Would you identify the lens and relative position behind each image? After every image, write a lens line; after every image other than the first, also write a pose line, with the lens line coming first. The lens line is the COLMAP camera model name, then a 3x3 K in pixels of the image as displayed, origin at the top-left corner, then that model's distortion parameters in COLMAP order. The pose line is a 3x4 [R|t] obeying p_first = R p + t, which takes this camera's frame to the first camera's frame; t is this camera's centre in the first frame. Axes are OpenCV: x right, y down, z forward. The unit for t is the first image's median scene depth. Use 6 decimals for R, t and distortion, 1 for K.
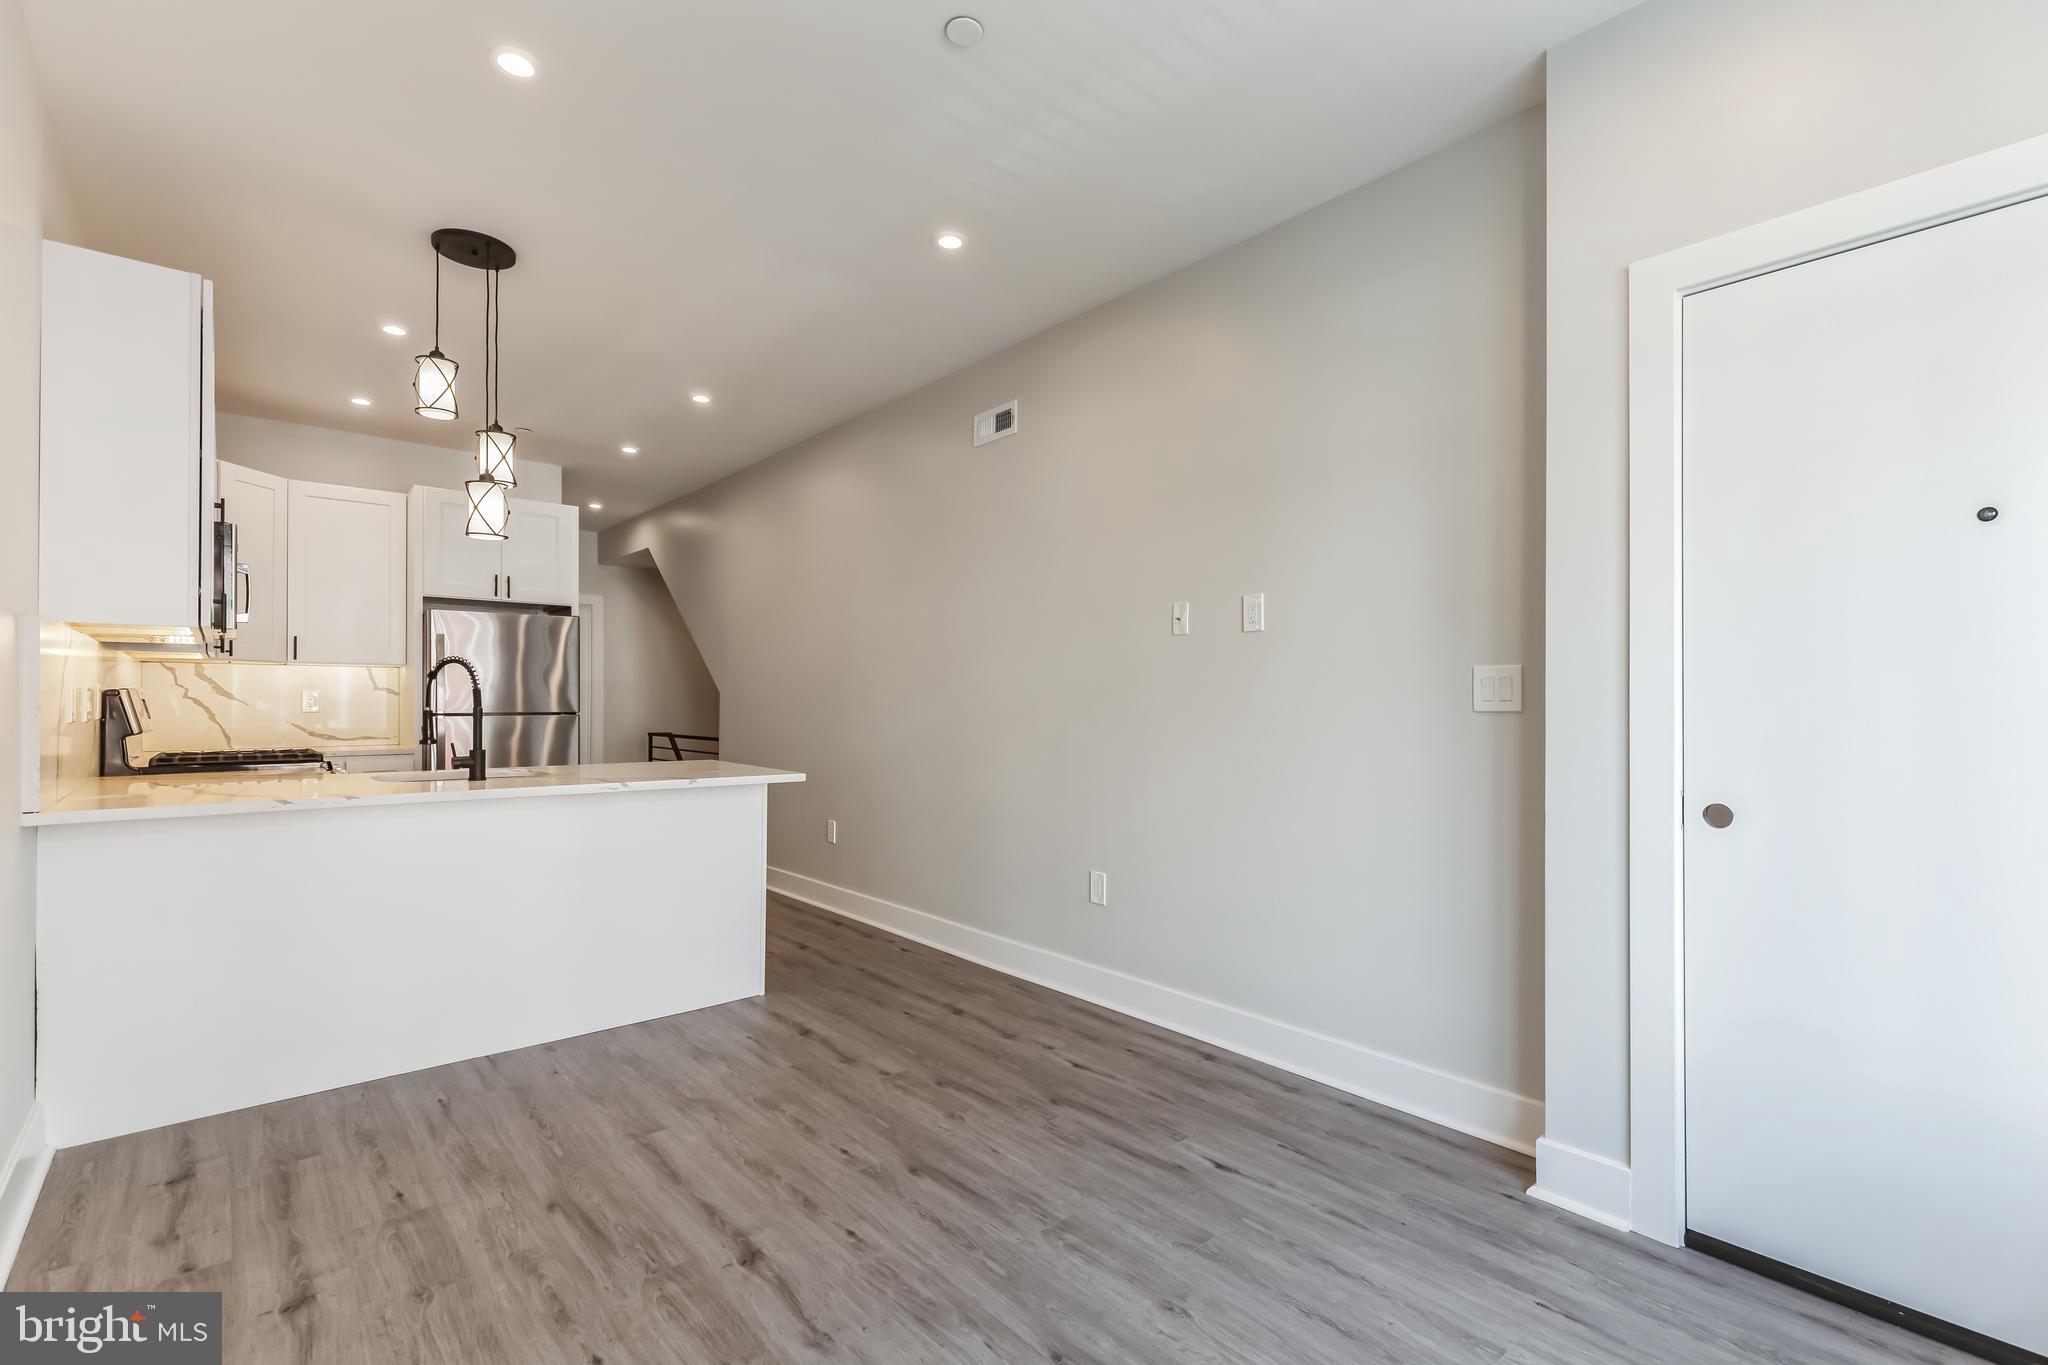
lens RADIAL K [[918.1, 0, 1029.3], [0, 918.1, 698.0], [0, 0, 1]] dist [0.001127, -0.000198]
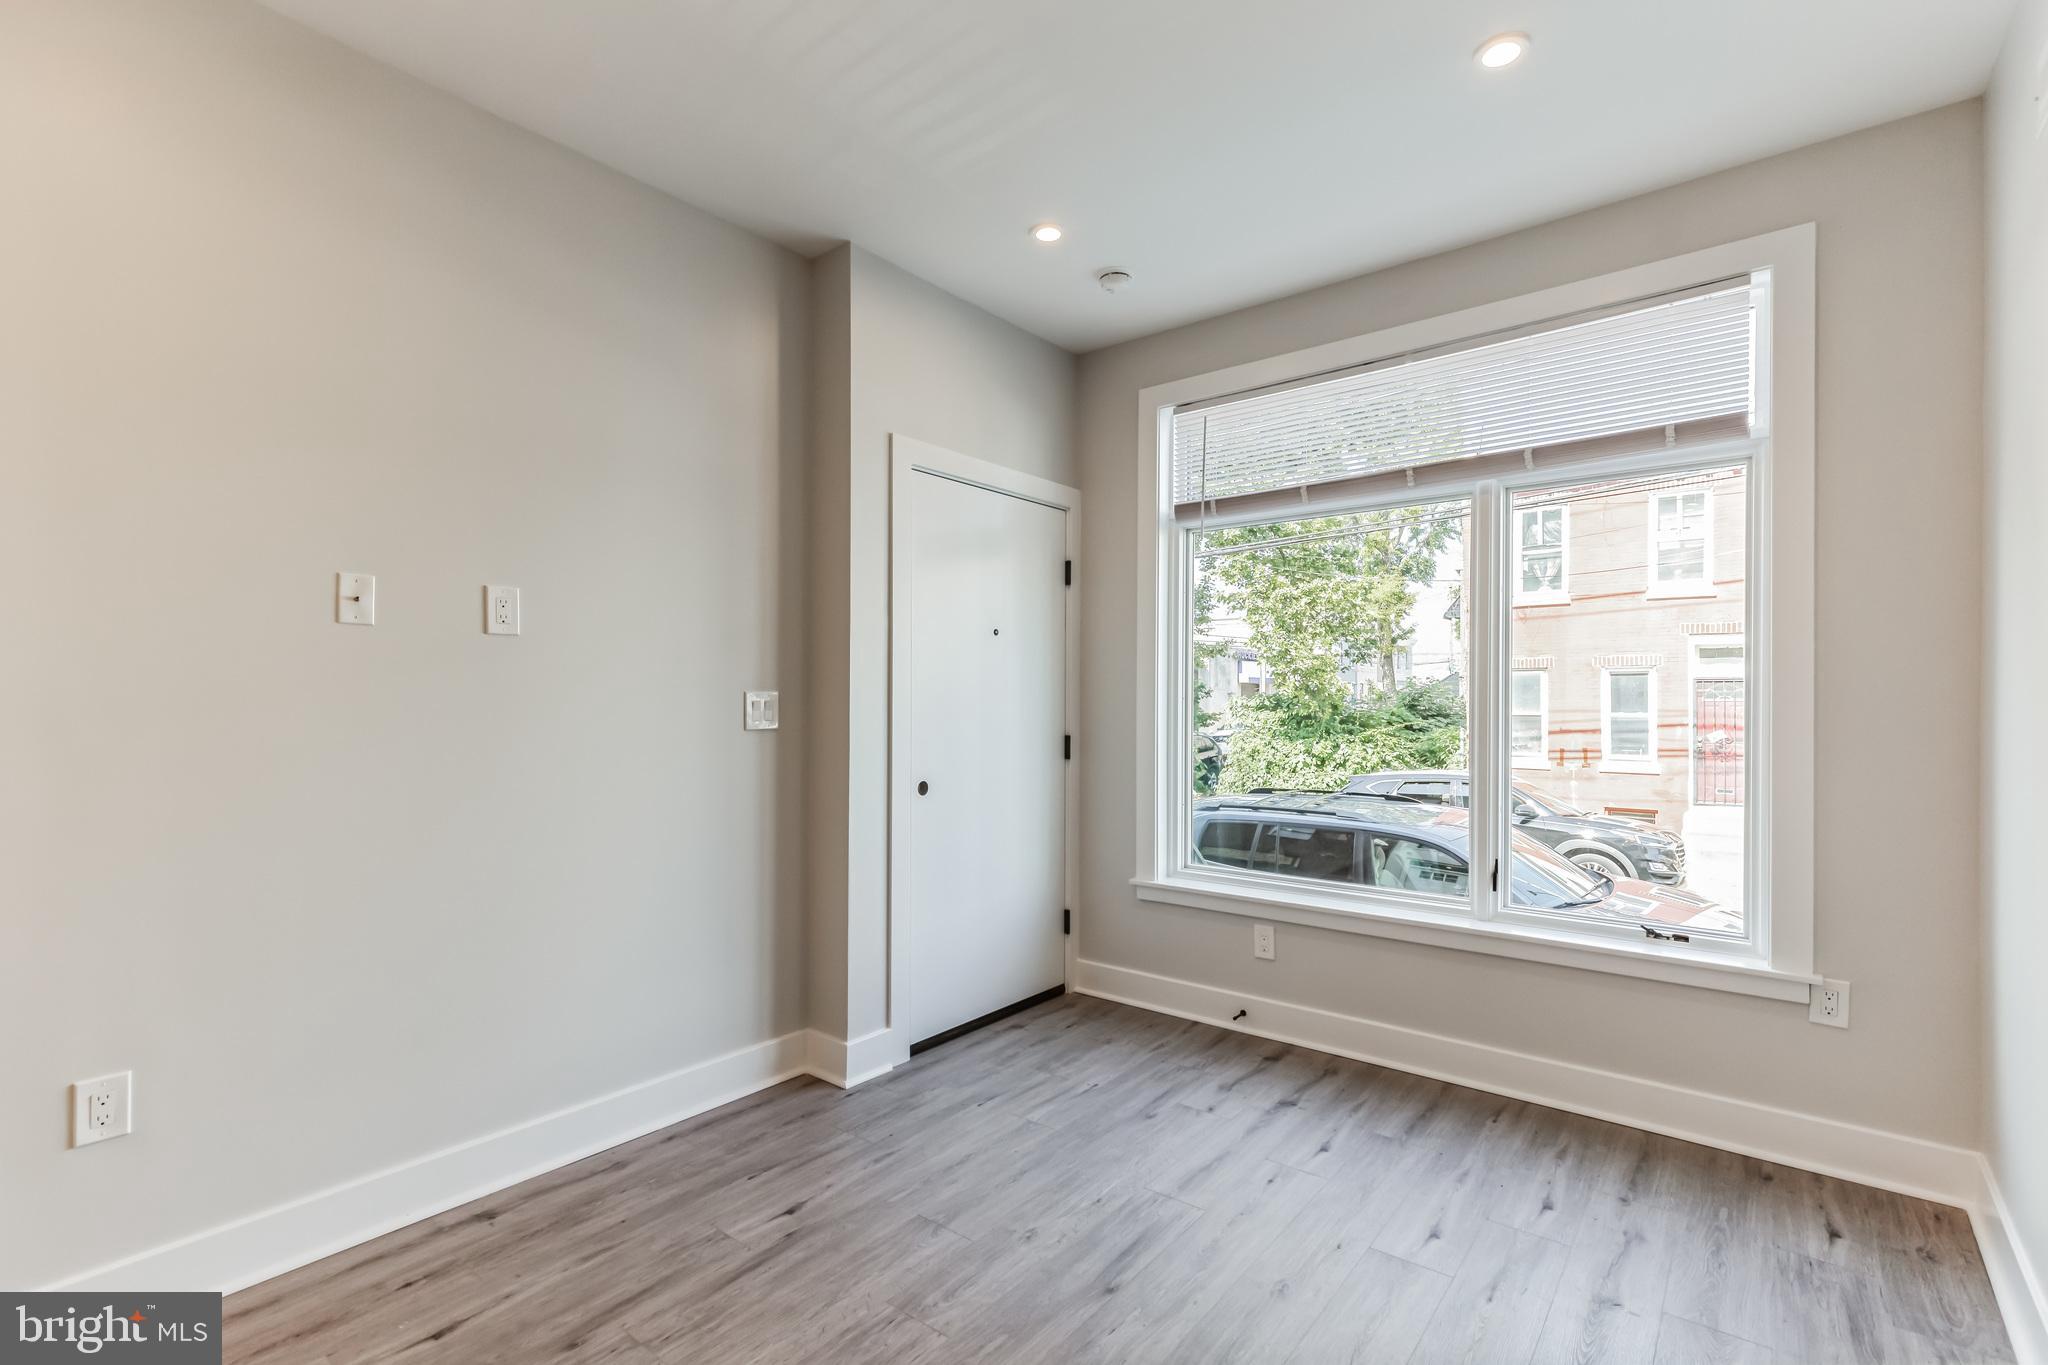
lens RADIAL K [[937.7, 0, 1015.9], [0, 937.7, 707.0], [0, 0, 1]] dist [-0.000092, -0.000050]
pose [[-0.177559, -0.006186, 0.984091, -0.764153], [-0.007036, 0.999963, 0.005016, -0.023653], [-0.984085, -0.006034, -0.177596, 0.906669]]
